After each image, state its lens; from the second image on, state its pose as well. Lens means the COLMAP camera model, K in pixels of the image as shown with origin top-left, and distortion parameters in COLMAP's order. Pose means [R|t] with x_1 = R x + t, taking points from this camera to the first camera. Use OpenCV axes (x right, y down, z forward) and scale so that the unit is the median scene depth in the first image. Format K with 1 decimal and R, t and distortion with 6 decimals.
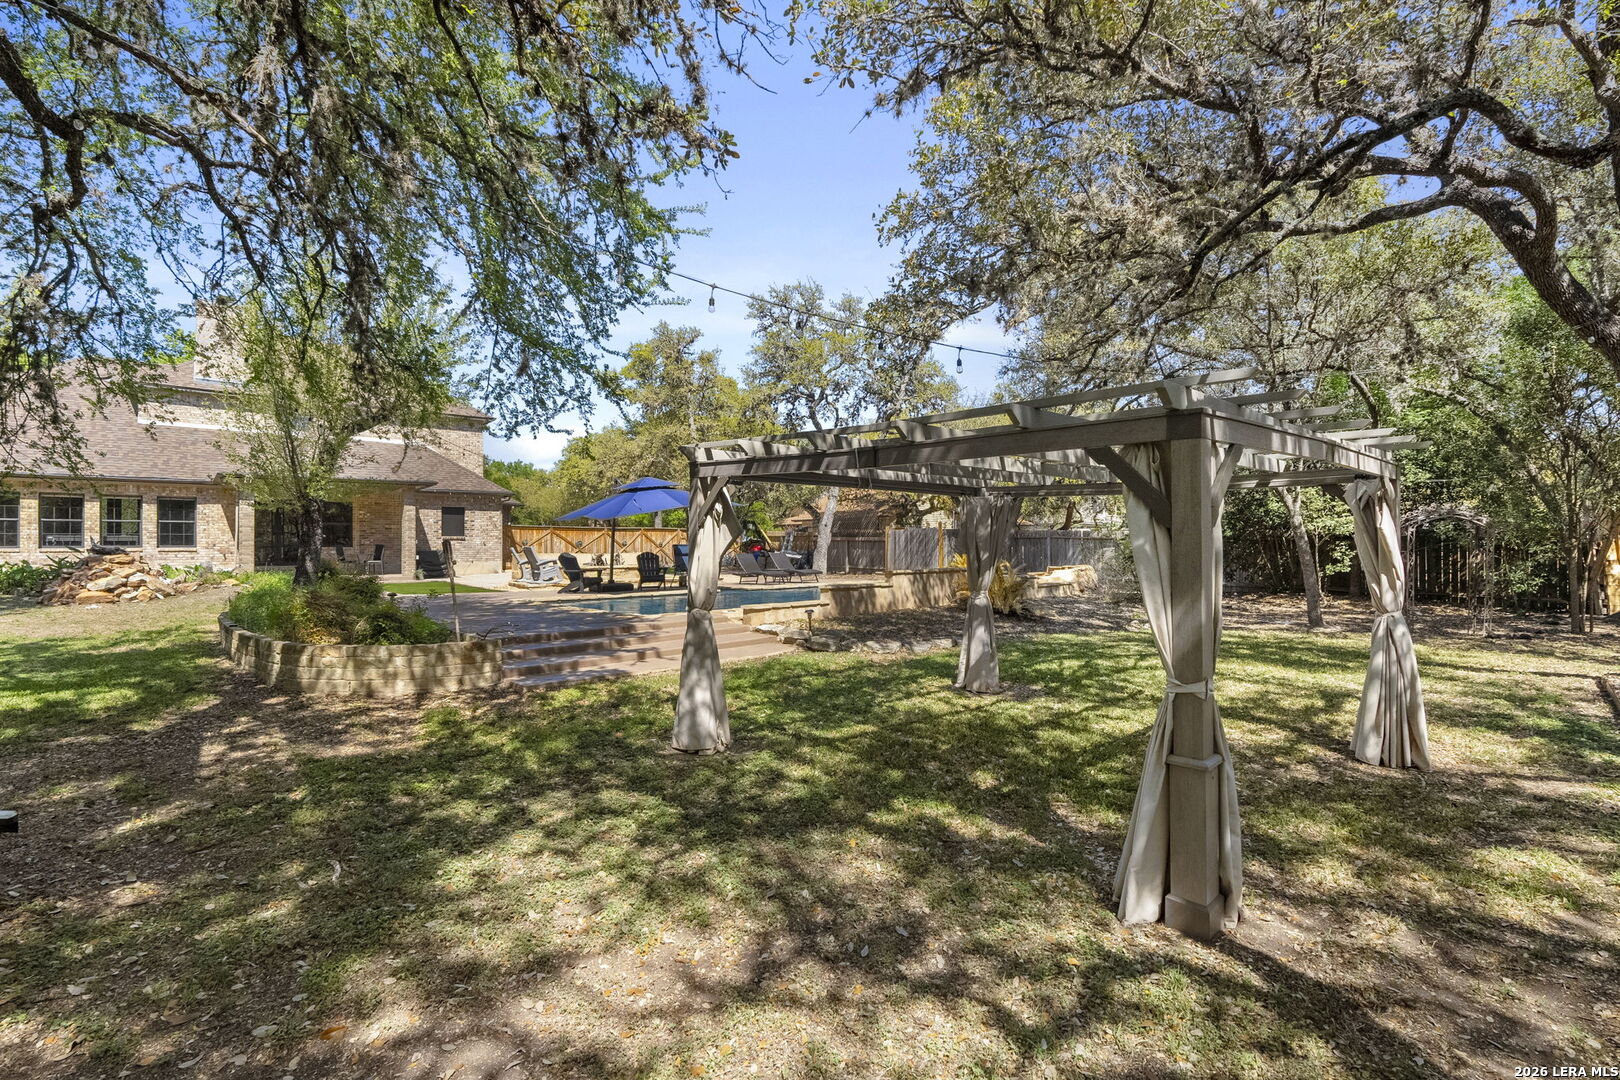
lens RADIAL K [[734.3, 0, 810.0], [0, 734.3, 540.0], [0, 0, 1]] dist [-0.000935, -0.000364]
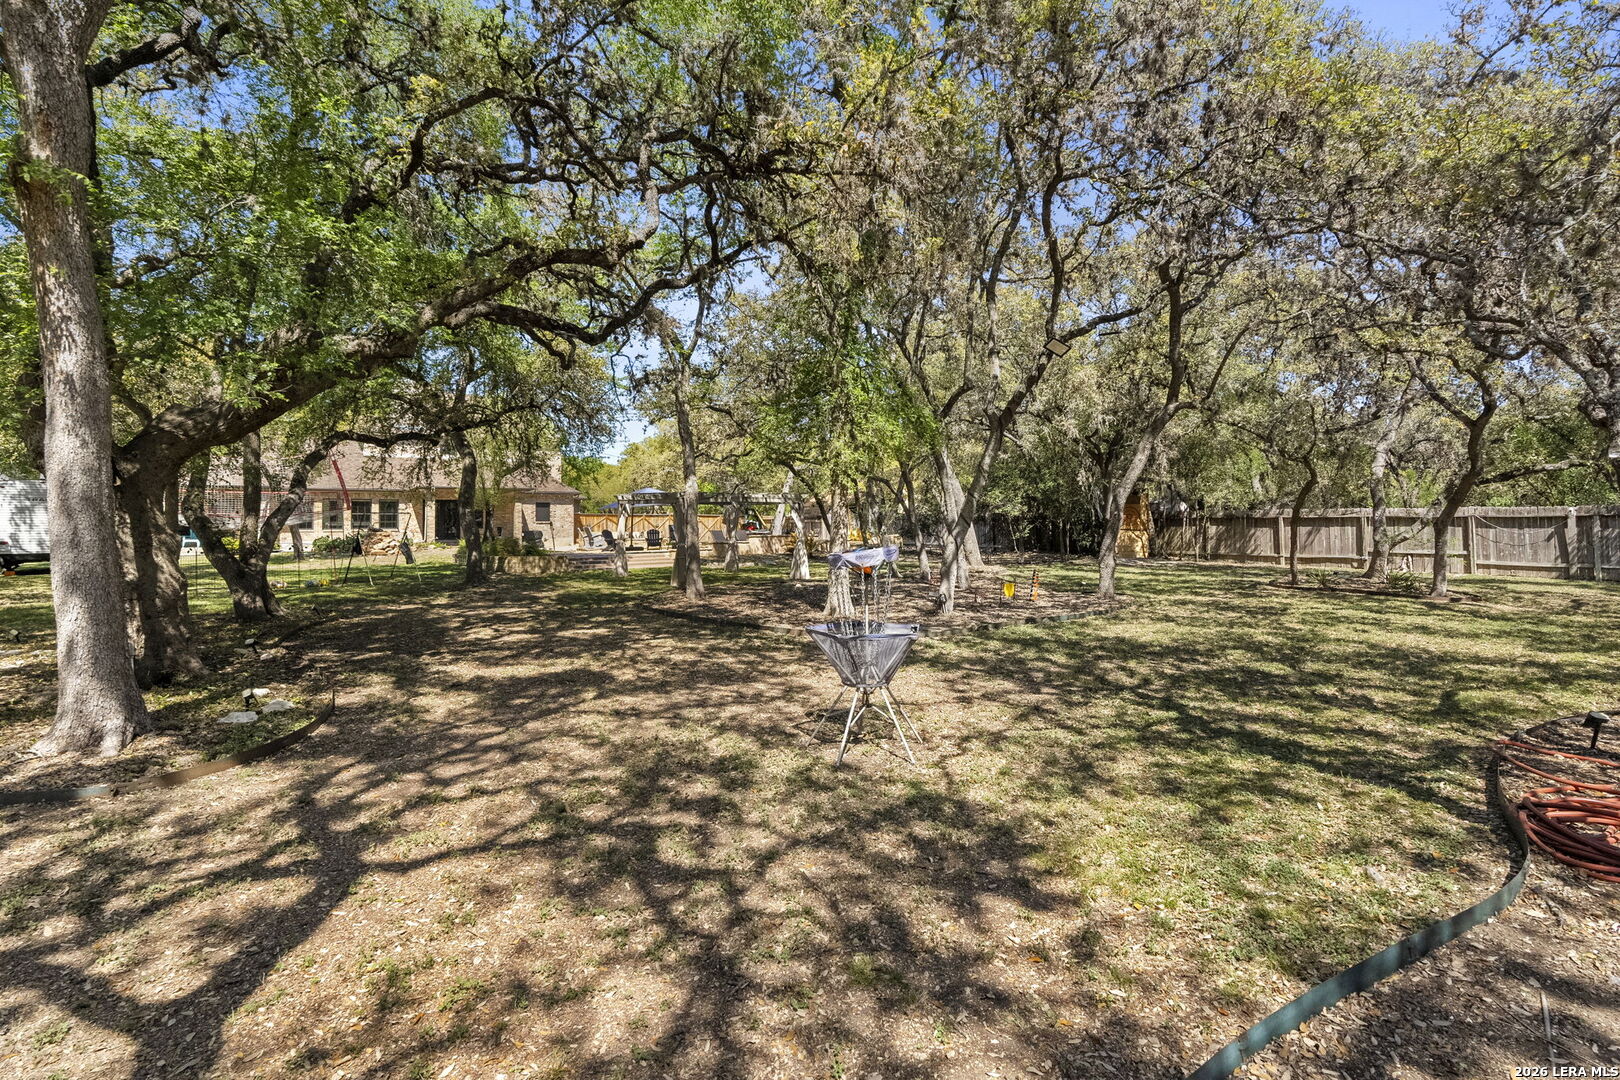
lens RADIAL K [[734.3, 0, 810.0], [0, 734.3, 540.0], [0, 0, 1]] dist [-0.000935, -0.000364]
pose [[0.995603, -0.006741, -0.093427, 0.294547], [0.008933, 0.999694, 0.023065, 0.004322], [0.093243, -0.023799, 0.995359, -0.660235]]
